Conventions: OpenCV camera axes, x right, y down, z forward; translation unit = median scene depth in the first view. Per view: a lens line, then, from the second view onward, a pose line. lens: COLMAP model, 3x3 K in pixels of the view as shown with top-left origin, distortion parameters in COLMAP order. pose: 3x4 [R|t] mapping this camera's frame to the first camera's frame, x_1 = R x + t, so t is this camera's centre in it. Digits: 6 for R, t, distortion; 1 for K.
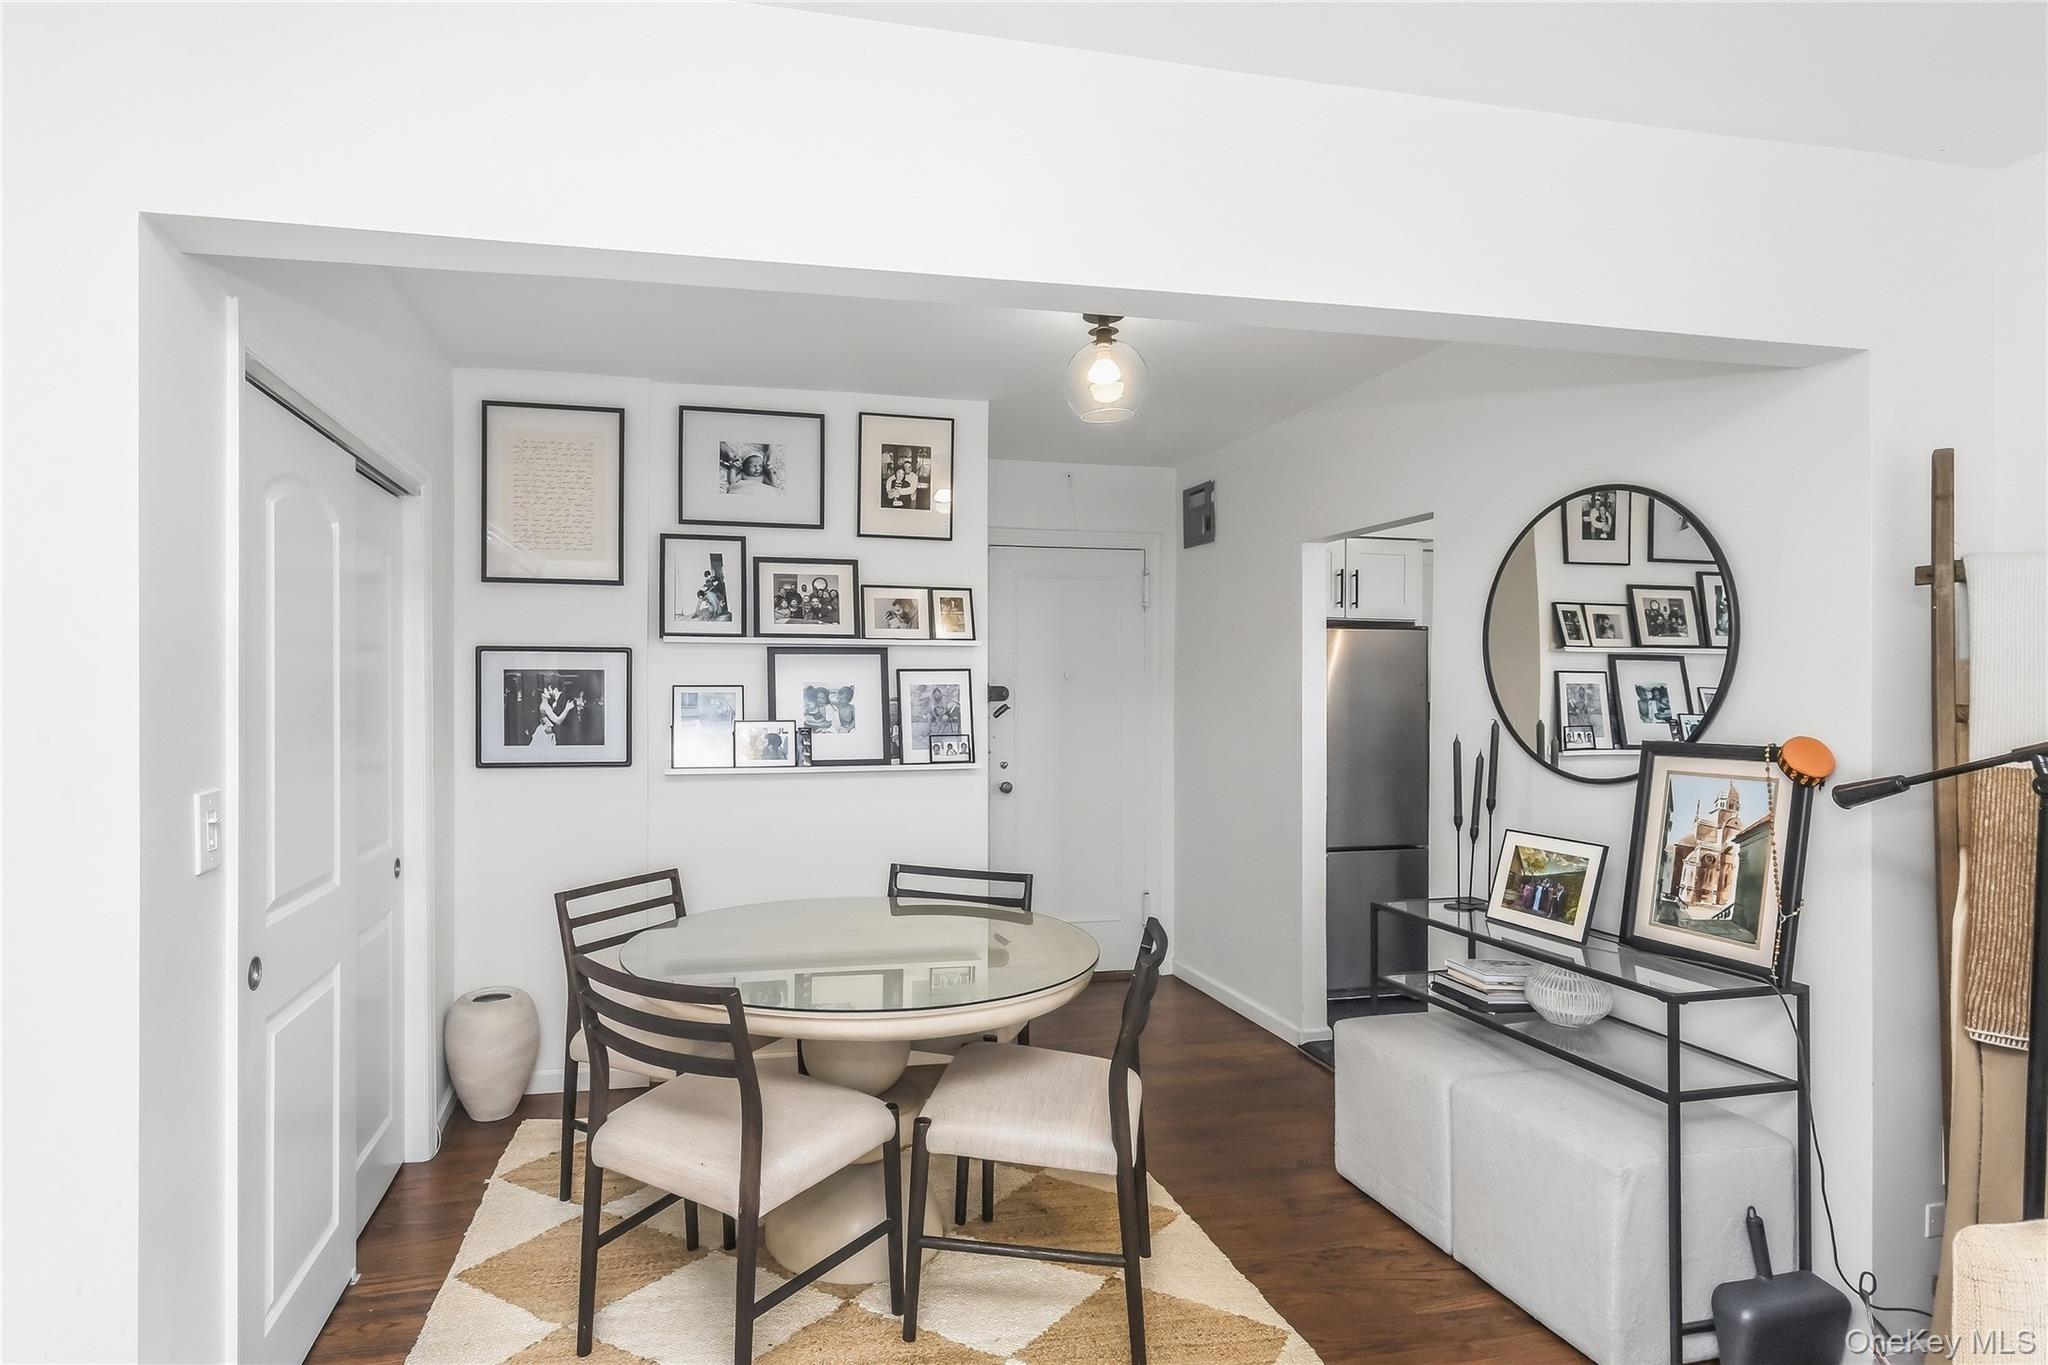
lens RADIAL K [[1063.6, 0, 902.0], [0, 1063.6, 682.5], [0, 0, 1]] dist [-0.005493, 0.007288]
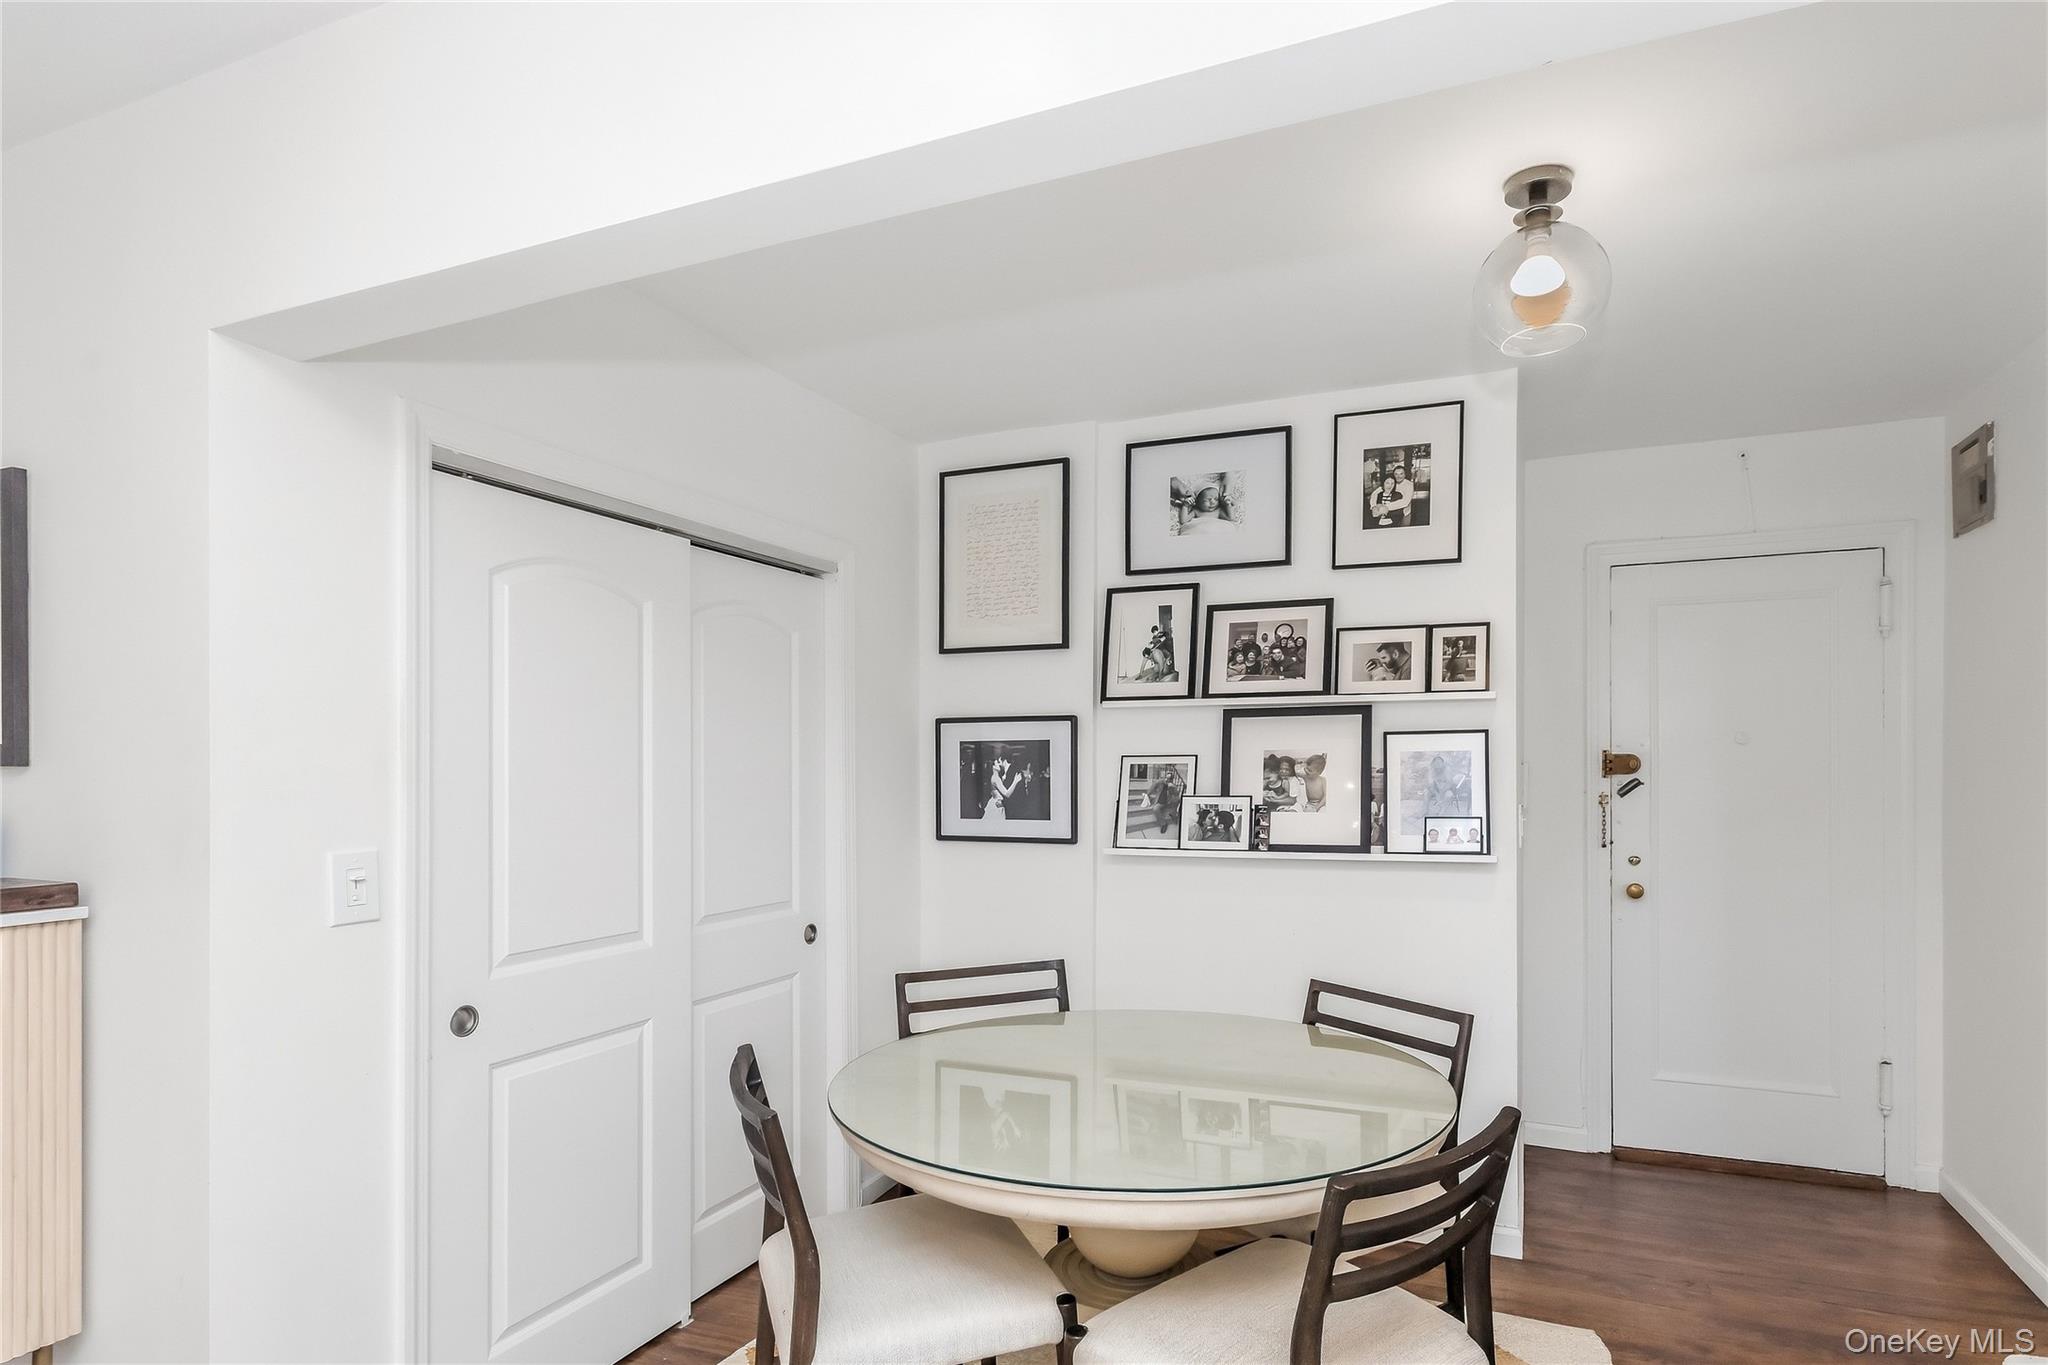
lens RADIAL K [[1064.2, 0, 1077.4], [0, 1064.2, 762.8], [0, 0, 1]] dist [-0.000265, -0.002280]
pose [[0.827253, -0.006768, -0.561789, 0.265930], [0.008966, 0.999959, 0.001156, 0.007493], [0.561759, -0.005993, 0.827280, 0.234763]]
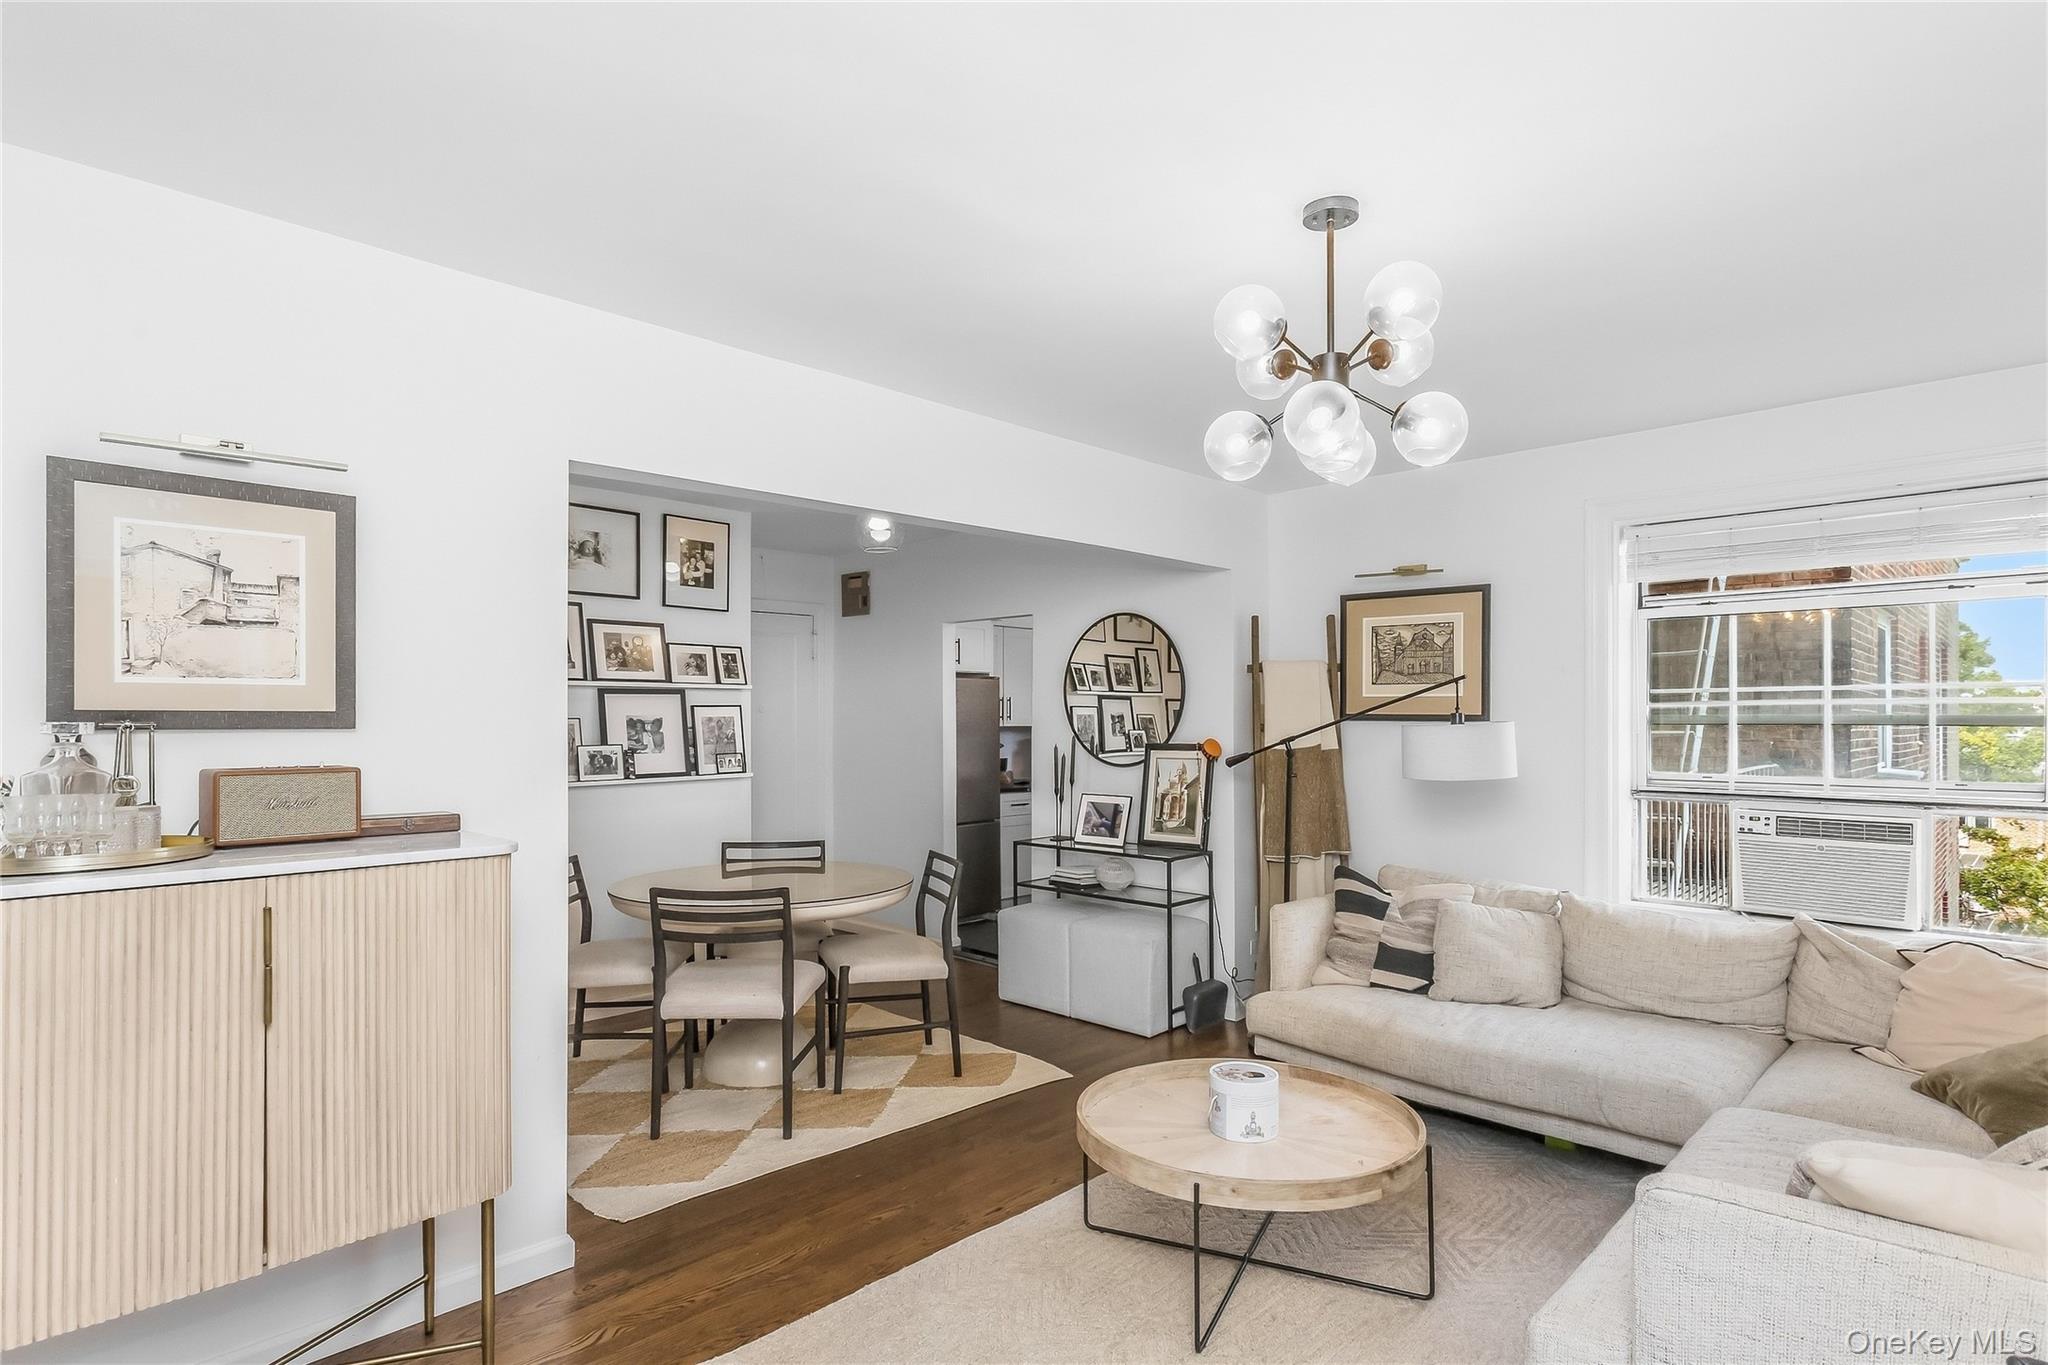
lens RADIAL K [[1064.2, 0, 1020.5], [0, 1064.2, 686.9], [0, 0, 1]] dist [-0.000265, -0.002280]
pose [[0.828259, 0.009384, 0.560267, -0.443391], [0.002799, 0.999778, -0.020883, -0.006991], [-0.560339, 0.018865, 0.828049, -0.377978]]
